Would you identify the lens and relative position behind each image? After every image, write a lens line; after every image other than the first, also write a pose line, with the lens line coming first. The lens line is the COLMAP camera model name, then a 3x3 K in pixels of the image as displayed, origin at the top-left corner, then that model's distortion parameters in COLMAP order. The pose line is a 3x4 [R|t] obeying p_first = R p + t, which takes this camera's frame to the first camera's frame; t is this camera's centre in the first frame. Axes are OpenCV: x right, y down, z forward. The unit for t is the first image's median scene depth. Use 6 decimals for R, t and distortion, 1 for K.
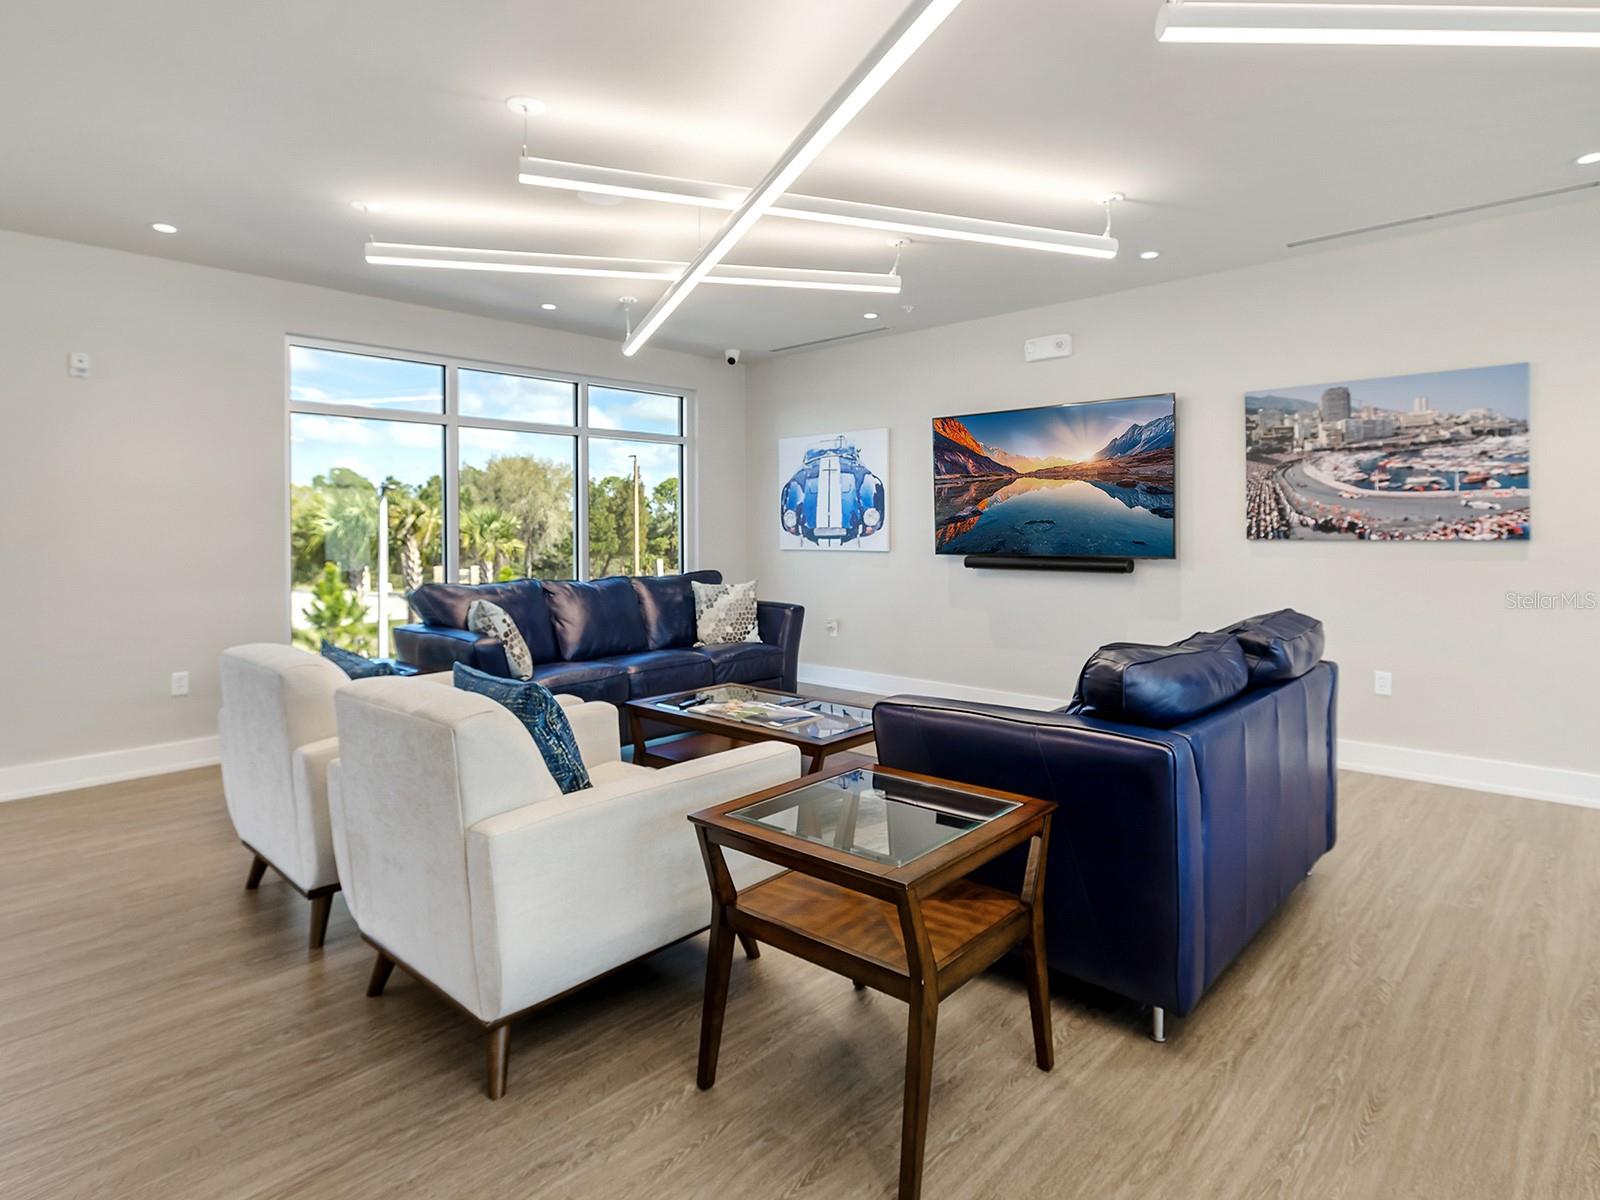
lens RADIAL K [[859.3, 0, 786.9], [0, 859.3, 535.8], [0, 0, 1]] dist [0.005126, -0.003229]
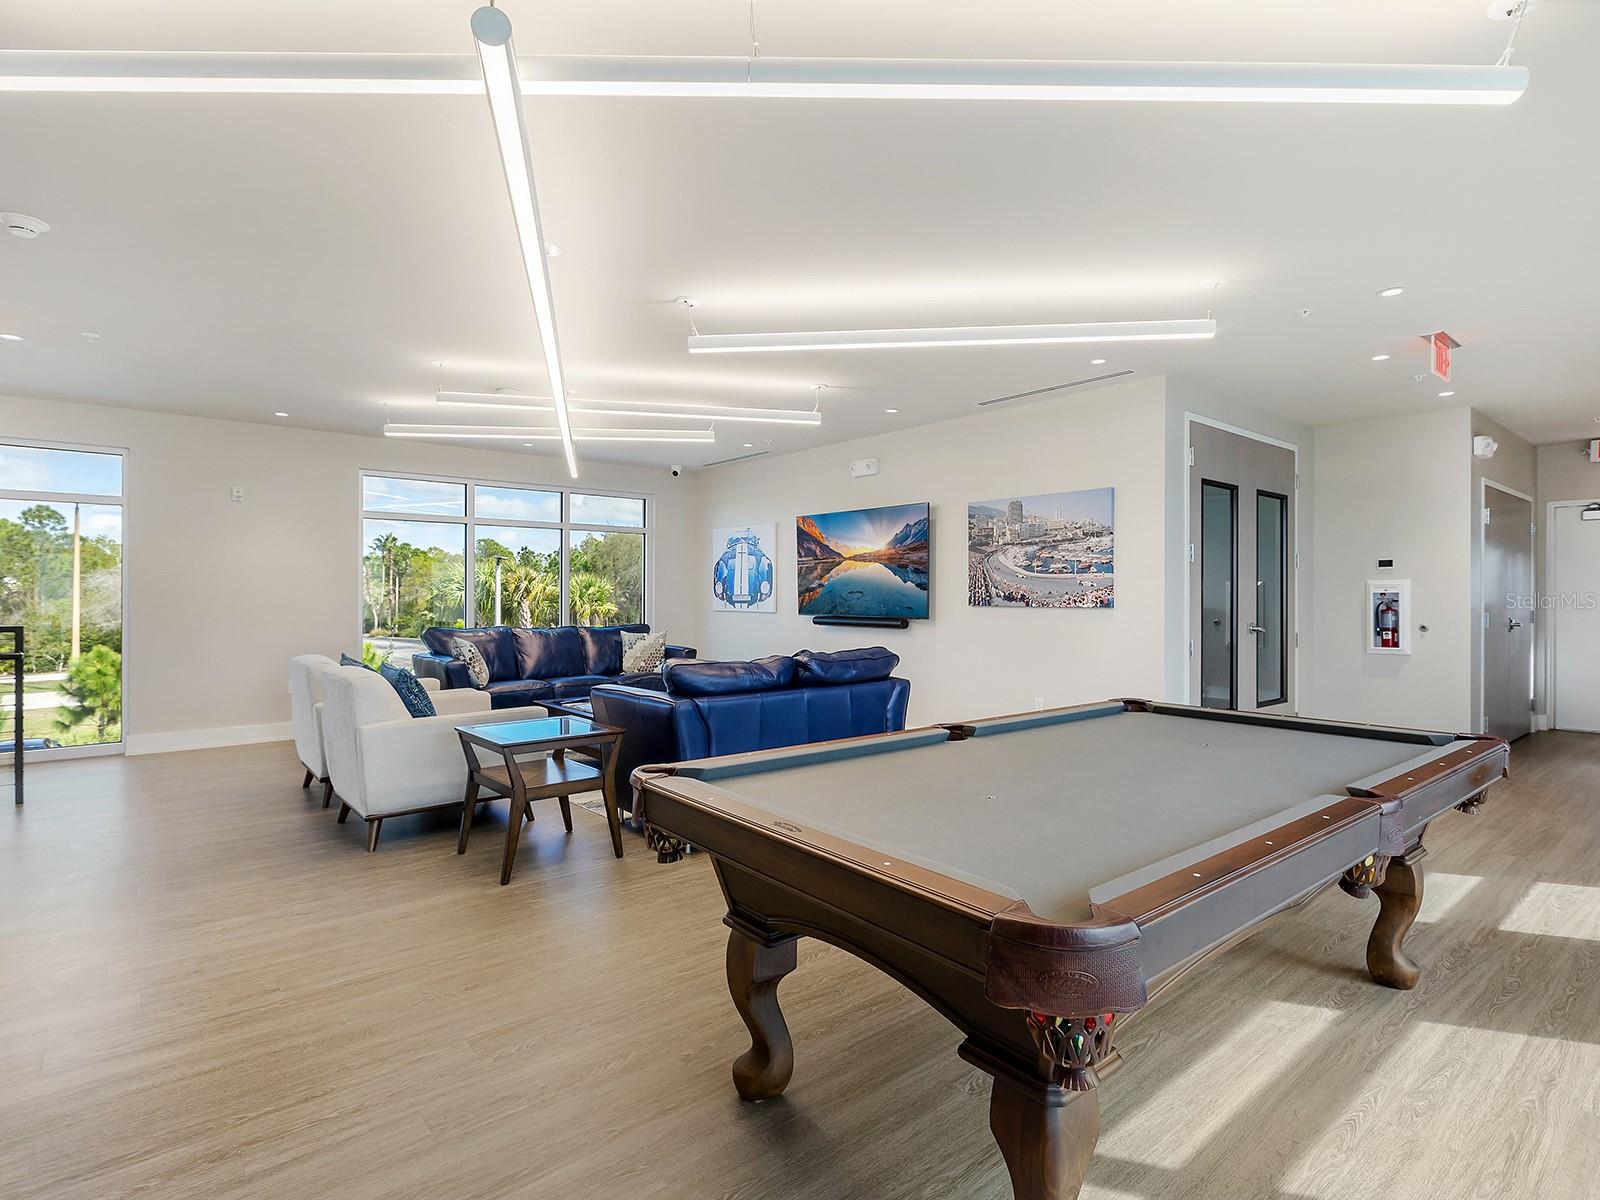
lens RADIAL K [[859.3, 0, 810.6], [0, 859.3, 595.4], [0, 0, 1]] dist [0.005126, -0.003229]
pose [[0.988977, 0.009989, -0.147732, 0.430006], [-0.011202, 0.999910, -0.007376, 0.000296], [0.147645, 0.008950, 0.989000, -0.399478]]
